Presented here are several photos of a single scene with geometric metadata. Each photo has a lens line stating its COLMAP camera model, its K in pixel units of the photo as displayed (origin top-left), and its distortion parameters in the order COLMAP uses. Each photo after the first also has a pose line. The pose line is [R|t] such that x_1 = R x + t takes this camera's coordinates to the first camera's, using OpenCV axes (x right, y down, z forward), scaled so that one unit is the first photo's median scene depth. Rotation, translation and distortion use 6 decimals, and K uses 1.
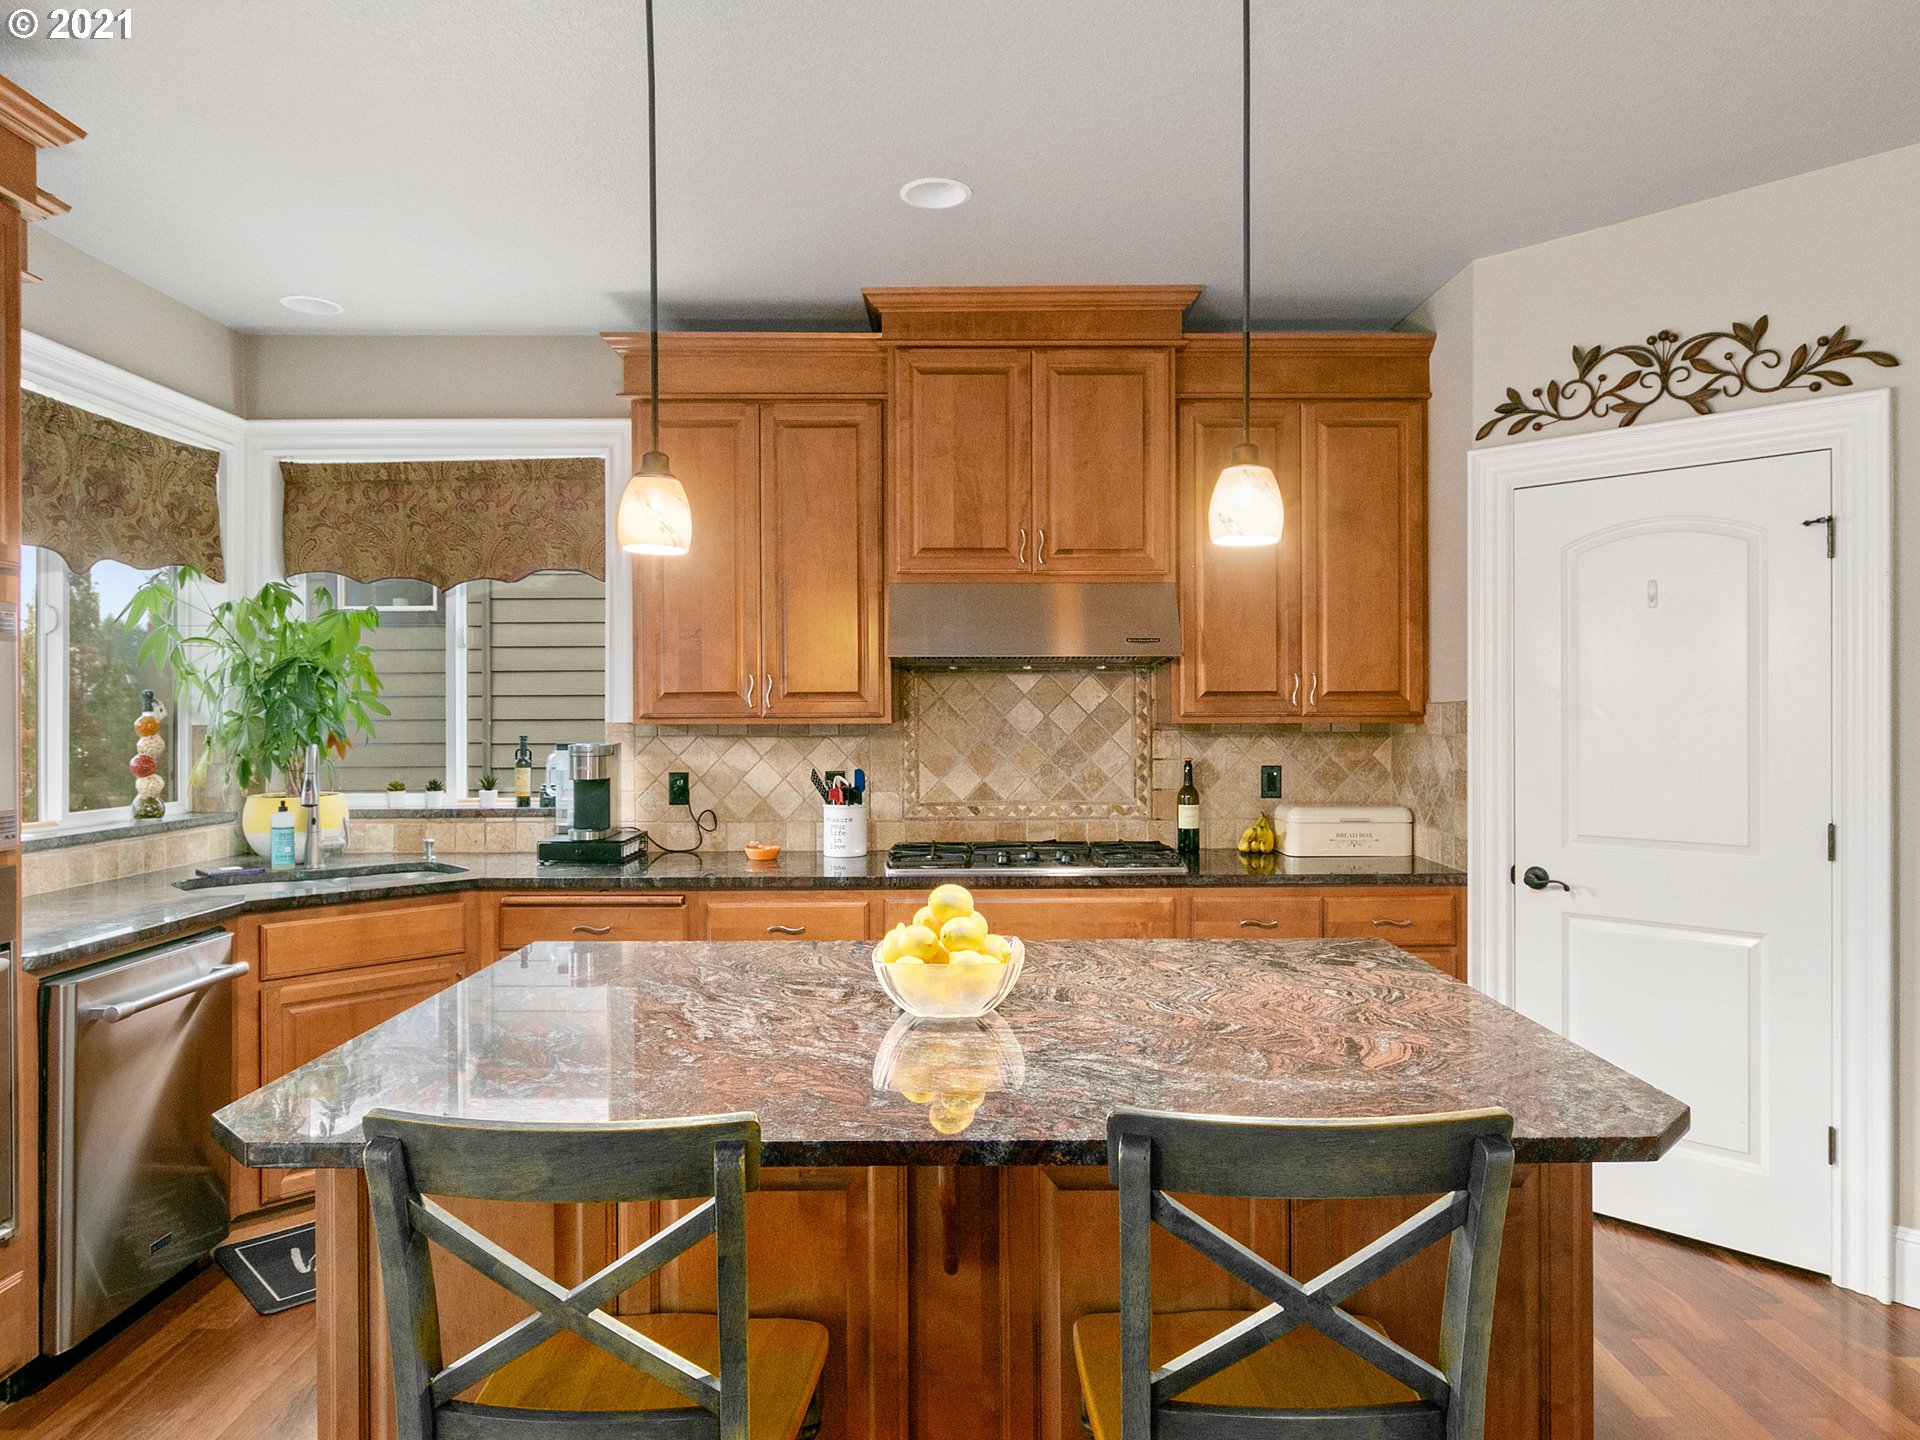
lens RADIAL K [[1209.6, 0, 964.1], [0, 1209.6, 713.0], [0, 0, 1]] dist [0.002229, -0.003356]
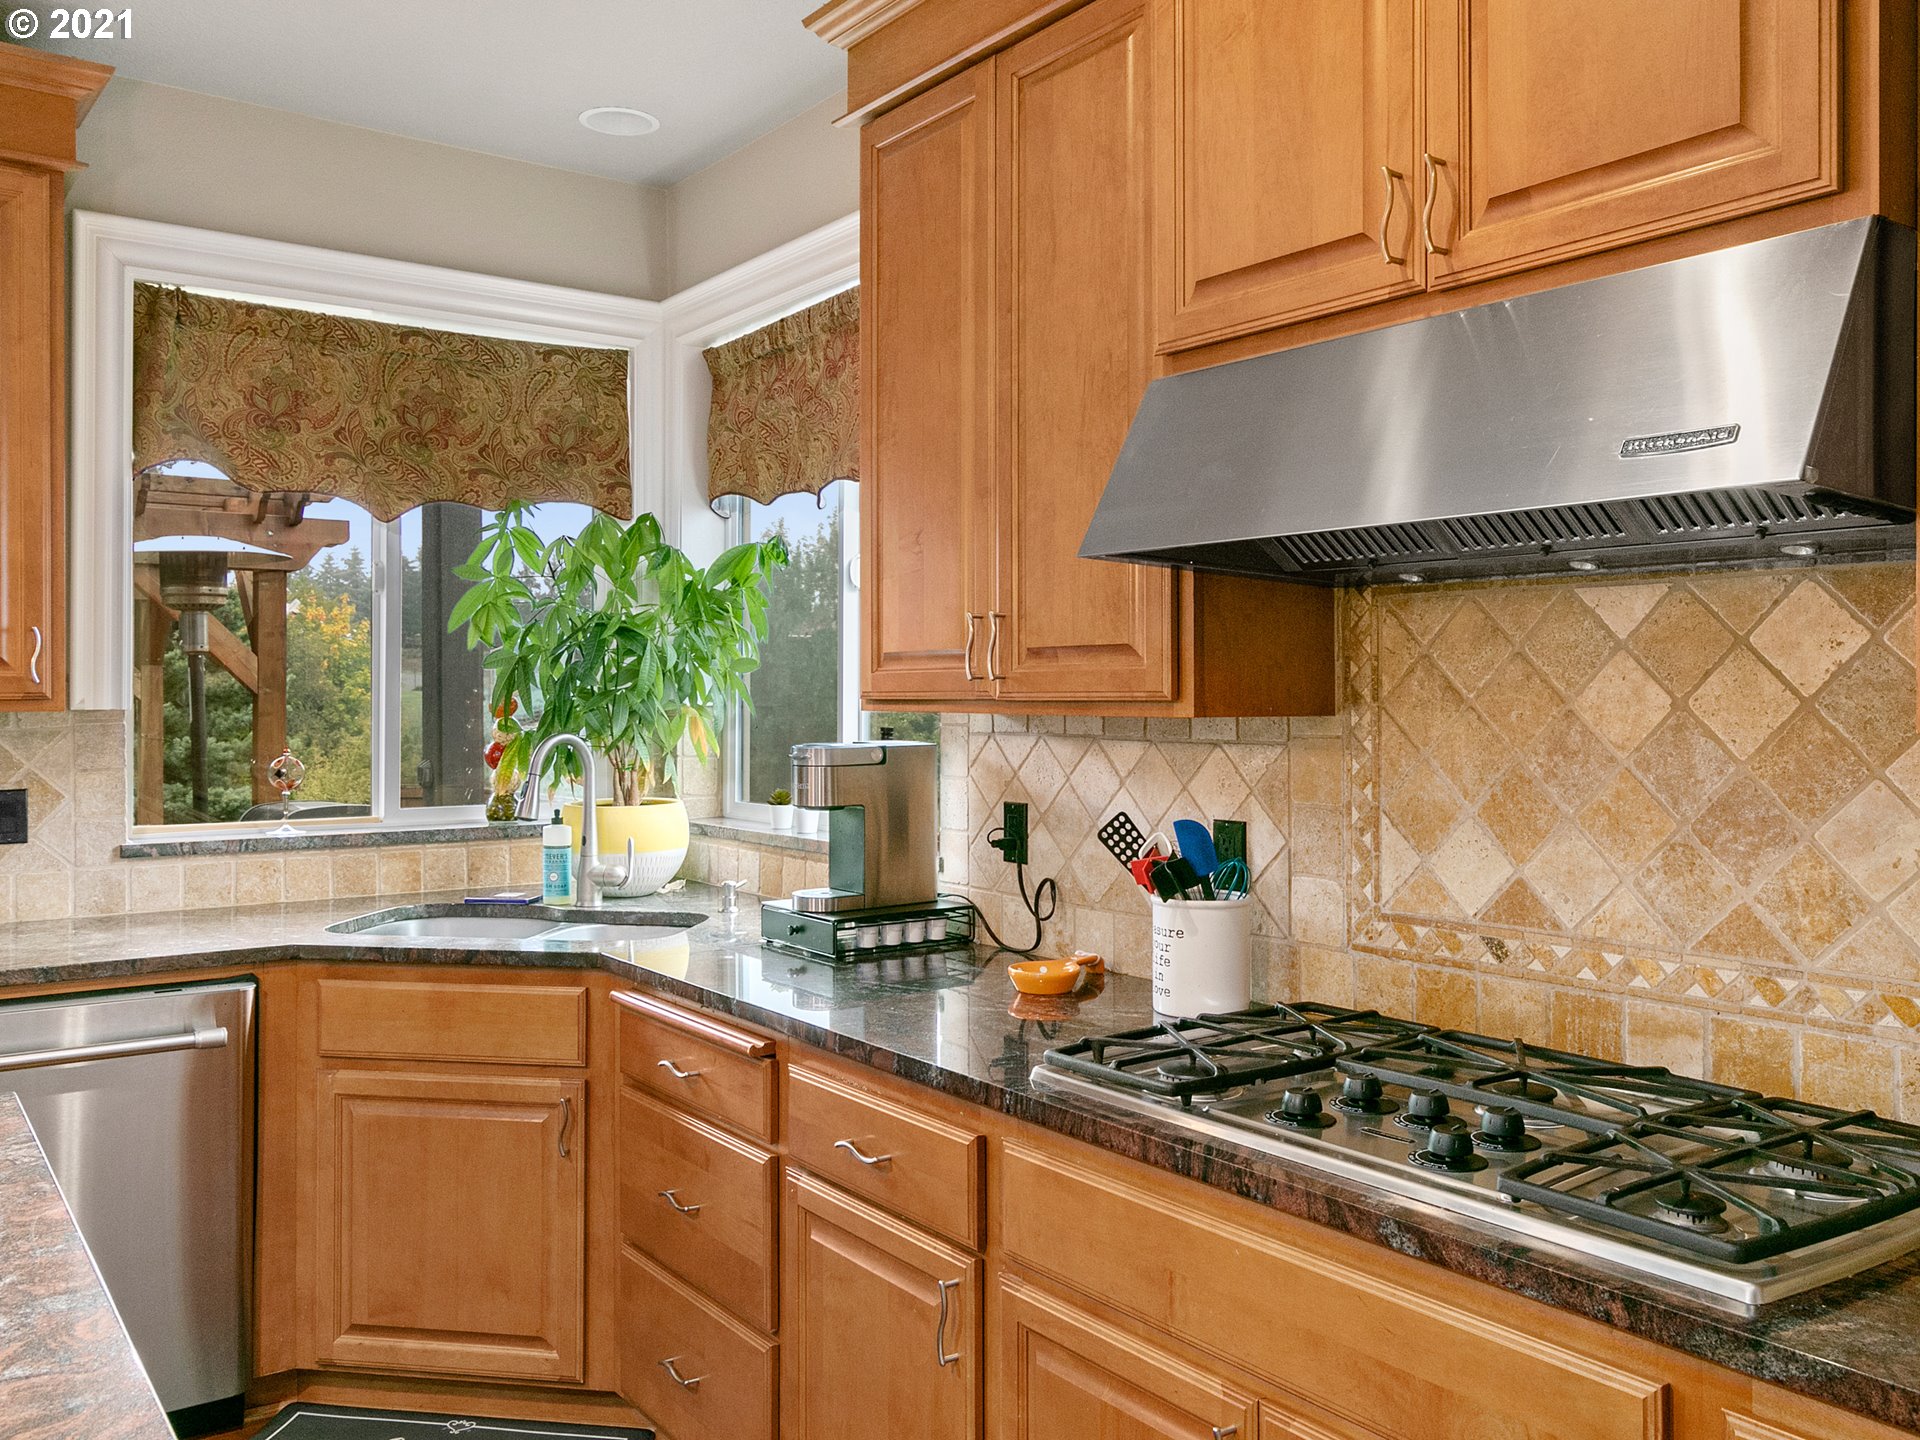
lens RADIAL K [[1563.1, 0, 963.3], [0, 1563.1, 692.6], [0, 0, 1]] dist [0.000697, -0.004630]
pose [[0.588047, 0.003658, -0.808818, 0.330603], [-0.003308, 0.999992, 0.002117, -0.000809], [0.808820, 0.001431, 0.588055, 0.616884]]
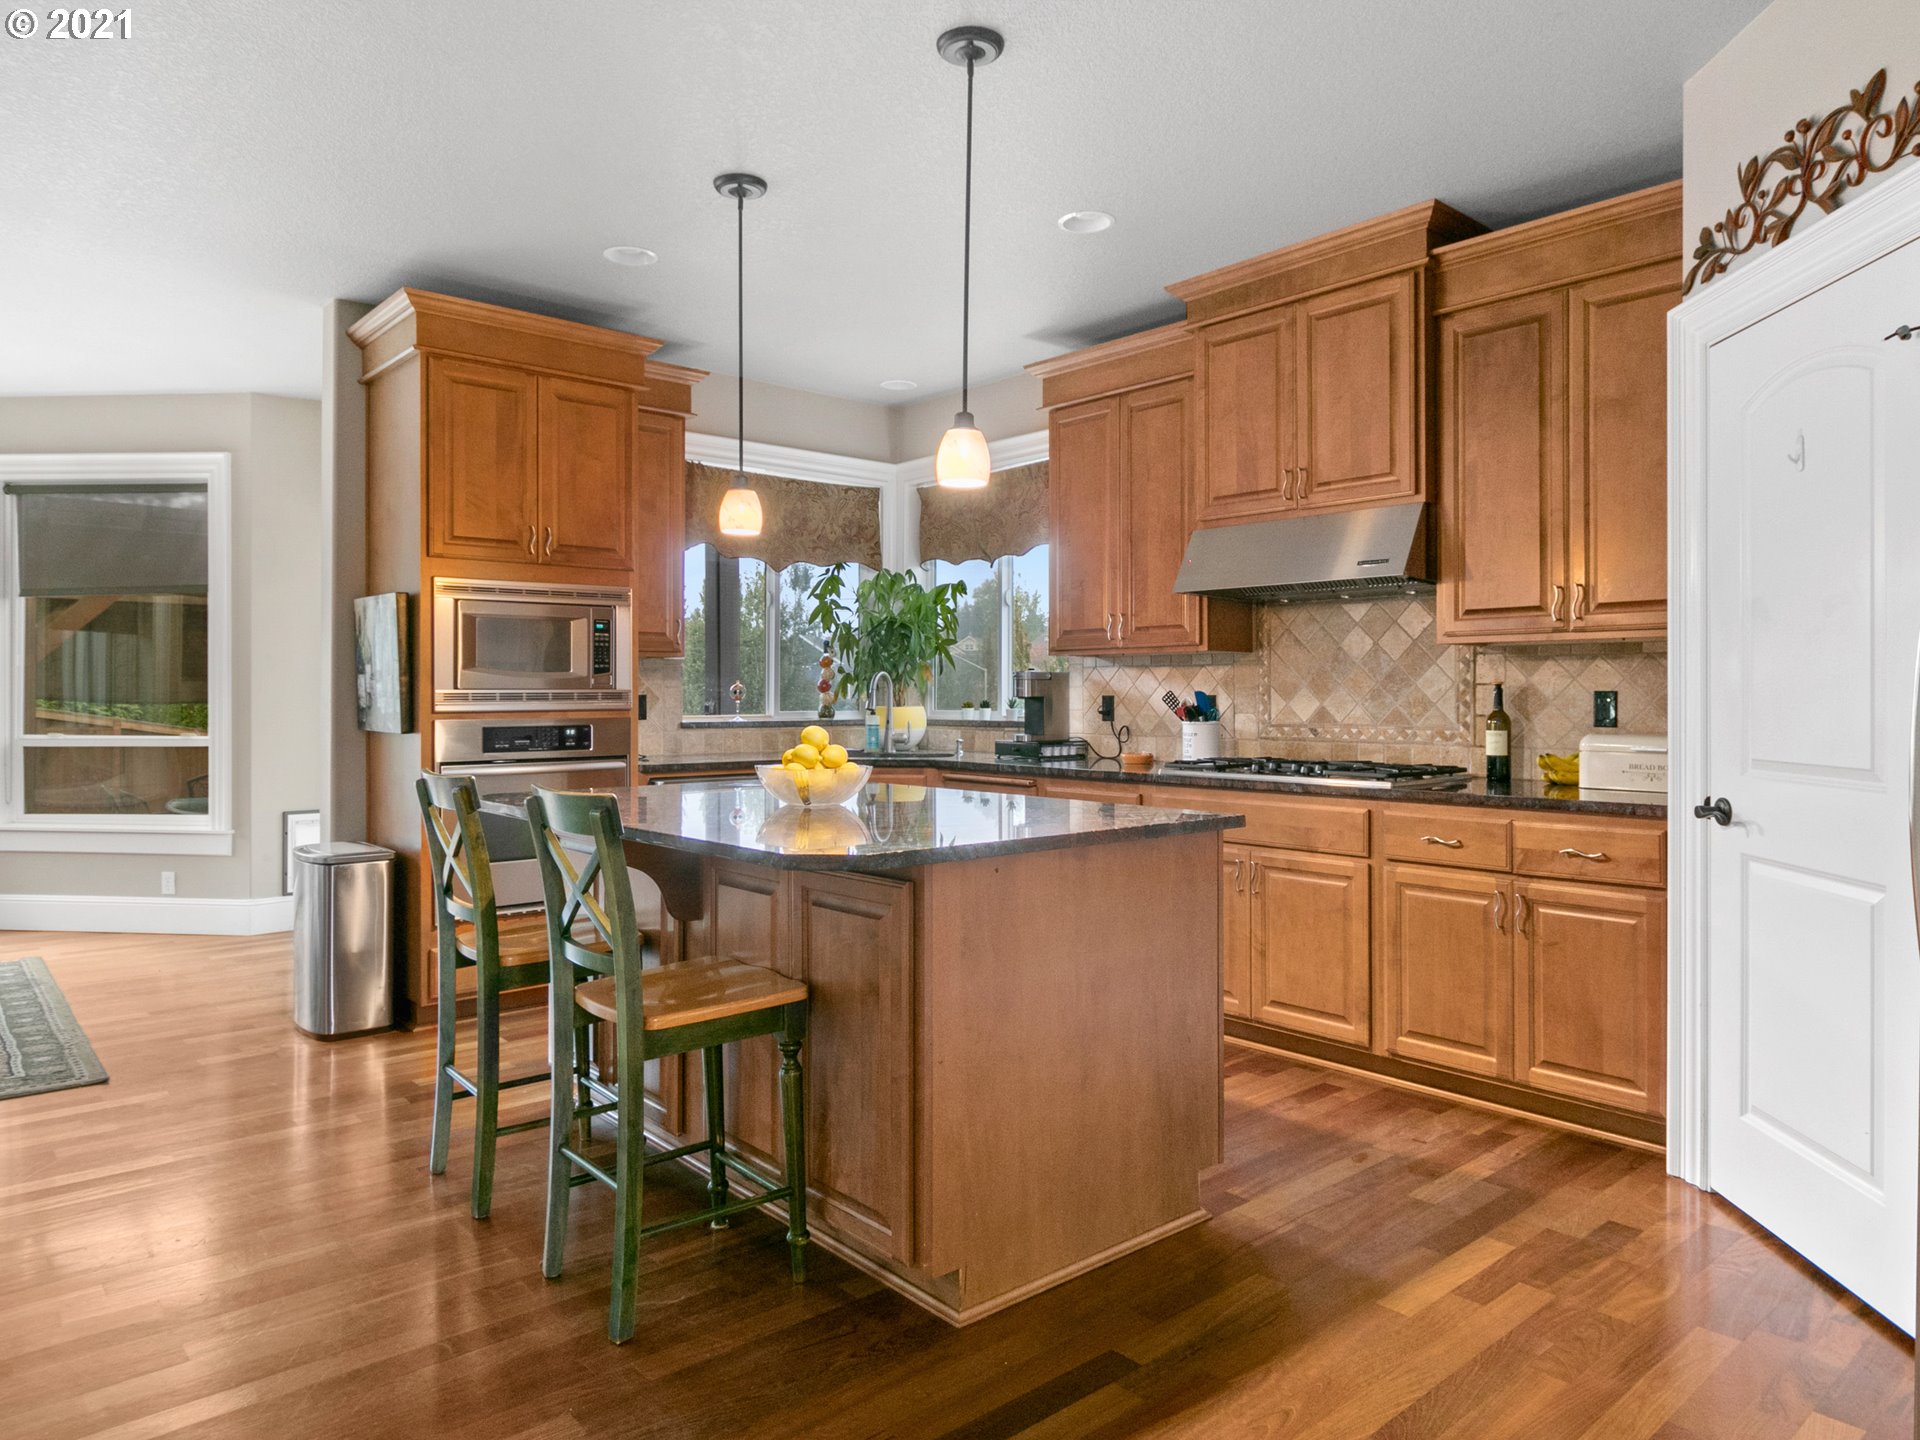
lens RADIAL K [[1221.8, 0, 954.6], [0, 1221.8, 693.5], [0, 0, 1]] dist [0.000529, -0.003271]
pose [[0.653631, 0.003384, -0.756806, 0.670020], [-0.003690, 0.999992, 0.001285, 0.049263], [0.756805, 0.001952, 0.653638, 0.047732]]
